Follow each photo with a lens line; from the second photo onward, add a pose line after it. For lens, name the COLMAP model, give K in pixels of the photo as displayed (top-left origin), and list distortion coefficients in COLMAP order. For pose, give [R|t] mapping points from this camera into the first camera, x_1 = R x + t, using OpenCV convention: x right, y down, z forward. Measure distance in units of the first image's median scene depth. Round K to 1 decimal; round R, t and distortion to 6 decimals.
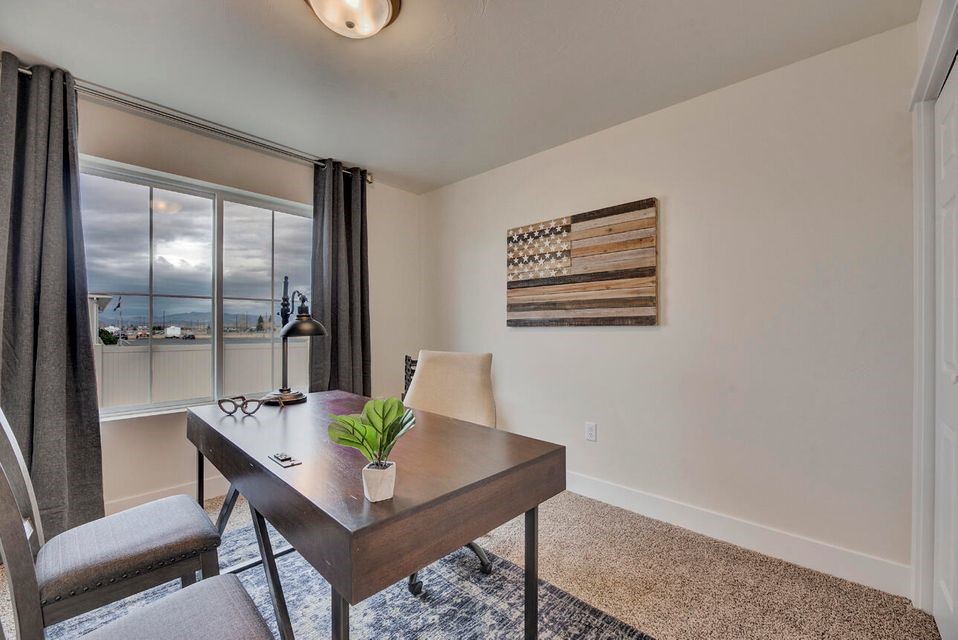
lens RADIAL K [[388.5, 0, 477.9], [0, 388.5, 320.9], [0, 0, 1]] dist [-0.002759, -0.000785]
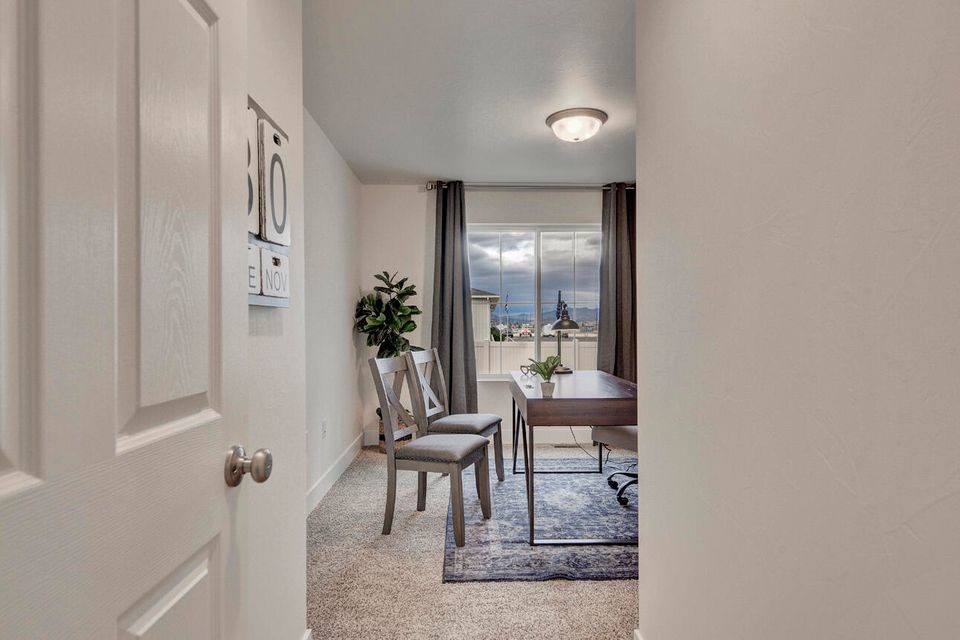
lens RADIAL K [[551.5, 0, 480.4], [0, 551.5, 321.3], [0, 0, 1]] dist [0.001301, 0.000029]
pose [[0.695682, -0.002675, -0.718345, 0.546279], [0.008340, 0.999956, 0.004352, -0.002717], [0.718302, -0.009019, 0.695673, -0.471203]]
